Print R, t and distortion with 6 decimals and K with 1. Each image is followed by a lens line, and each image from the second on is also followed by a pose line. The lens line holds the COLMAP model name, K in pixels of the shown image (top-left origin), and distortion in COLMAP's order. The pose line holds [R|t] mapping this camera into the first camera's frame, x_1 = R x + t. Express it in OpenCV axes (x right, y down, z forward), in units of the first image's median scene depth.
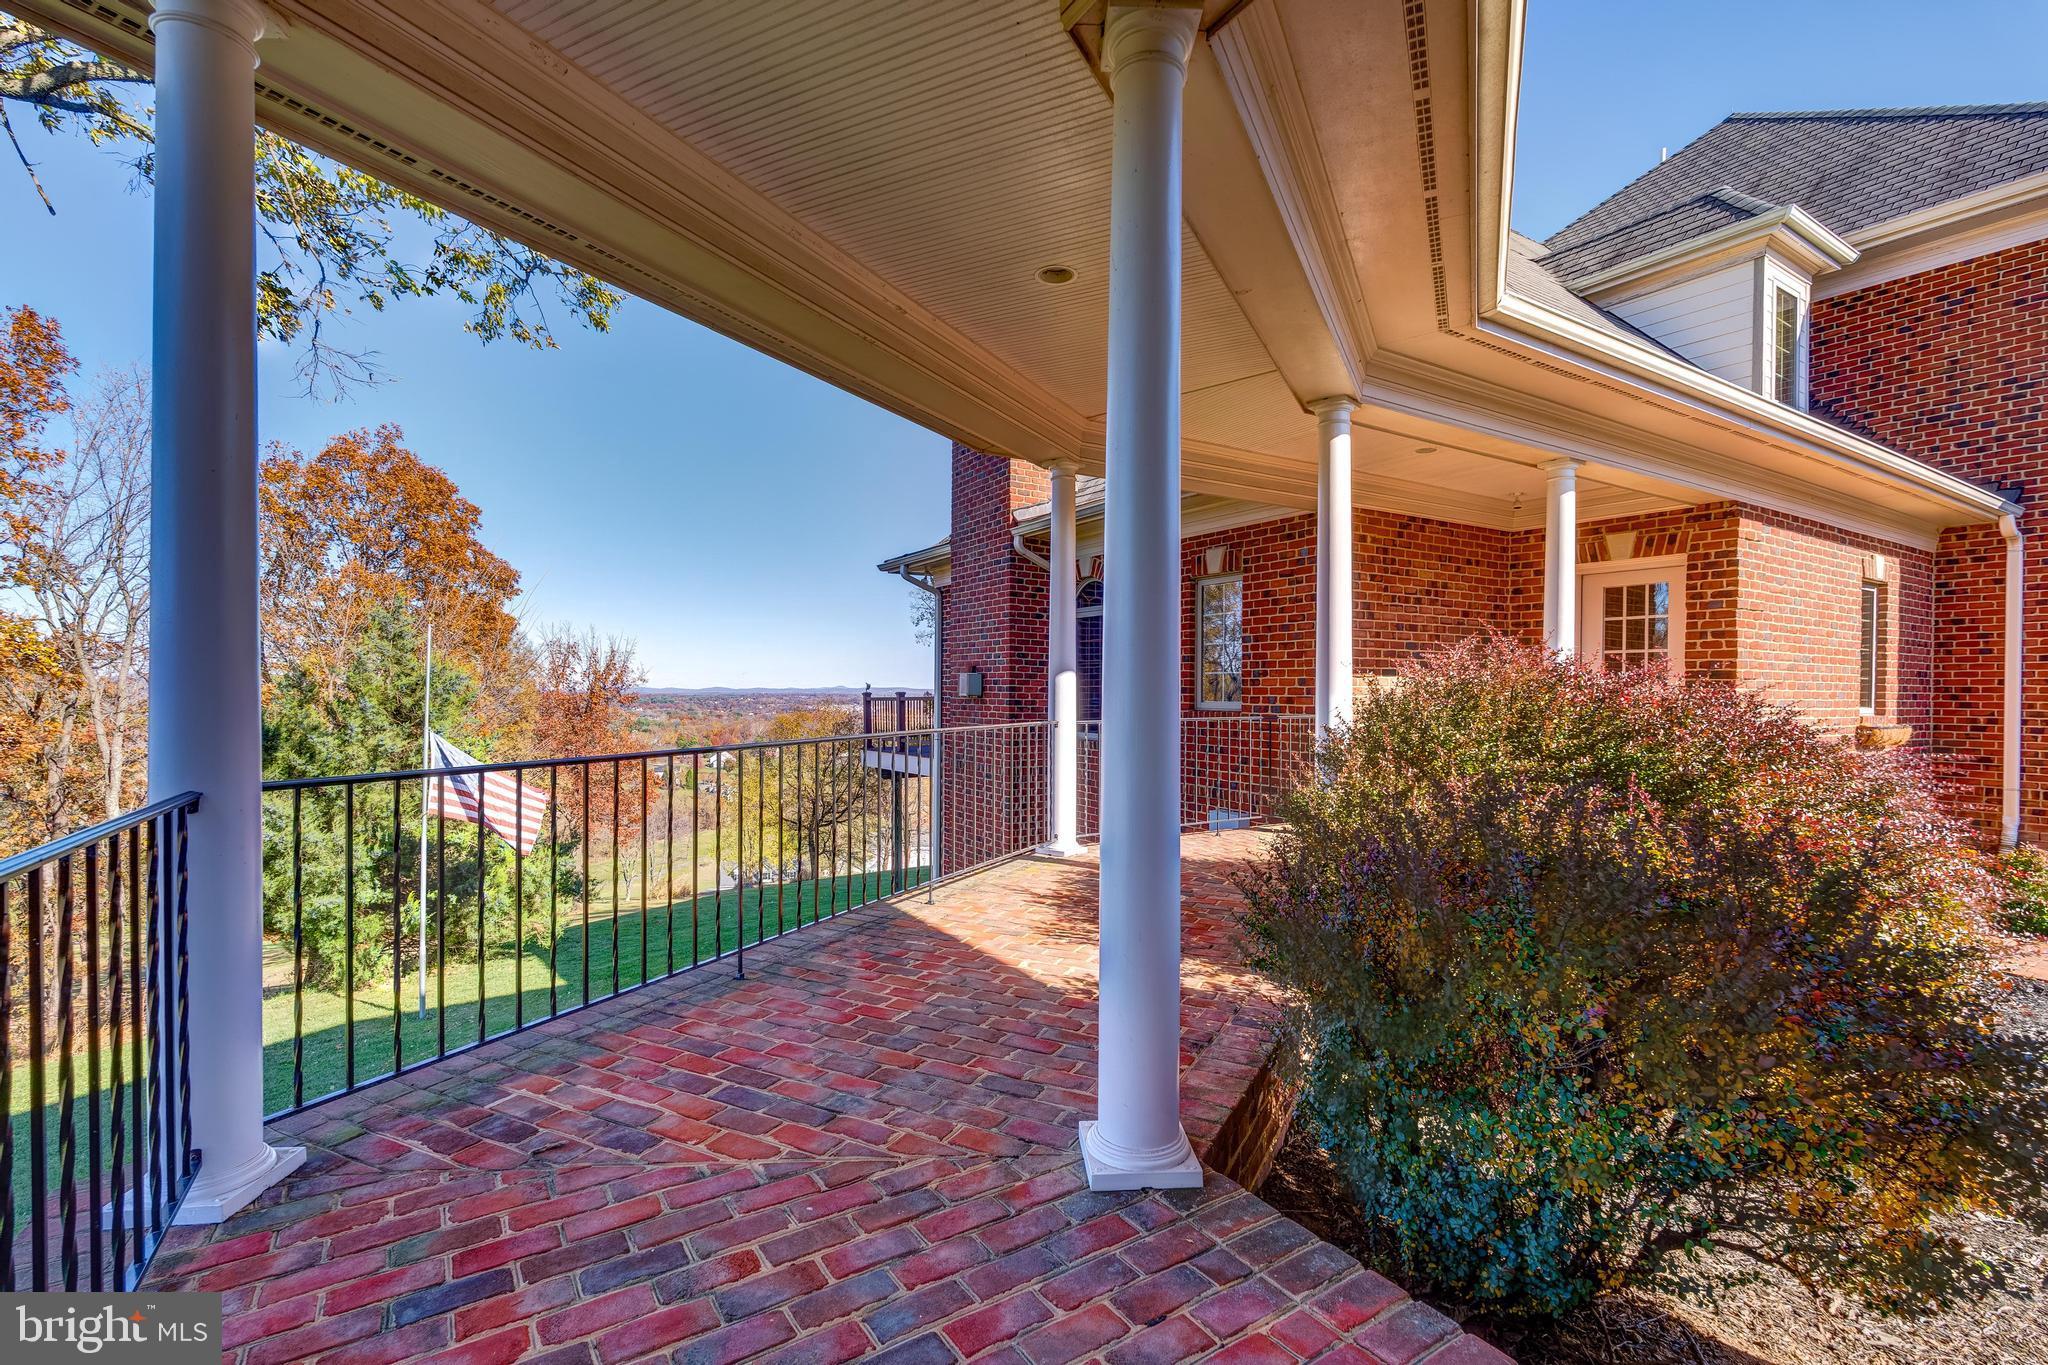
lens RADIAL K [[928.7, 0, 1021.4], [0, 928.7, 691.1], [0, 0, 1]] dist [-0.004225, 0.000320]
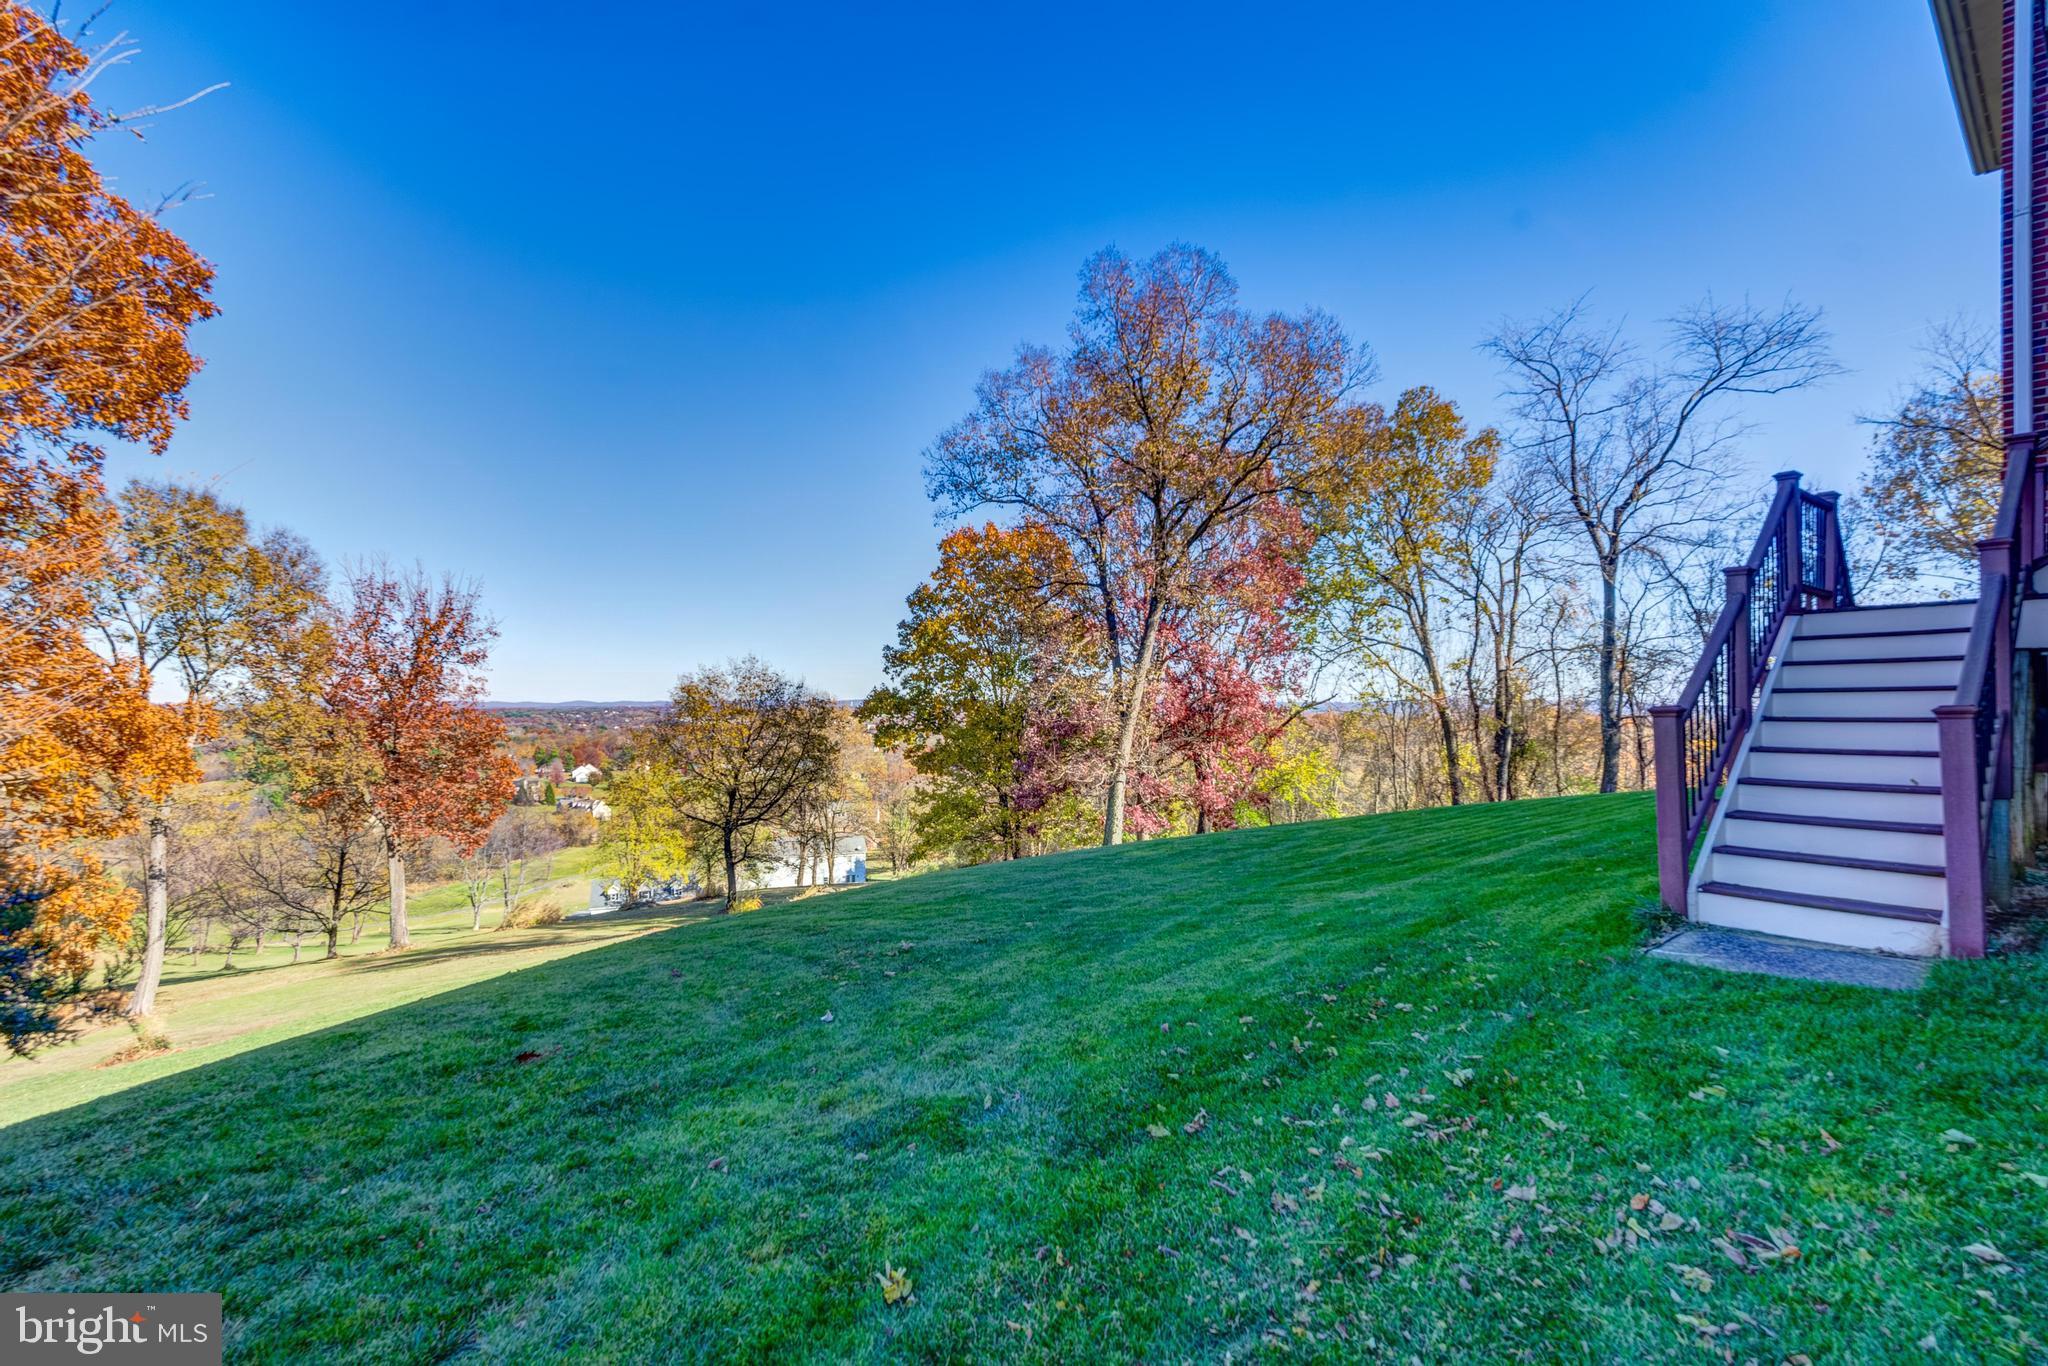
lens RADIAL K [[909.3, 0, 1032.7], [0, 909.3, 709.9], [0, 0, 1]] dist [-0.002195, -0.000240]
pose [[0.989274, -0.001890, 0.146062, -0.087106], [0.001003, 0.999981, 0.006142, 0.045314], [-0.146070, -0.005930, 0.989256, 0.217714]]
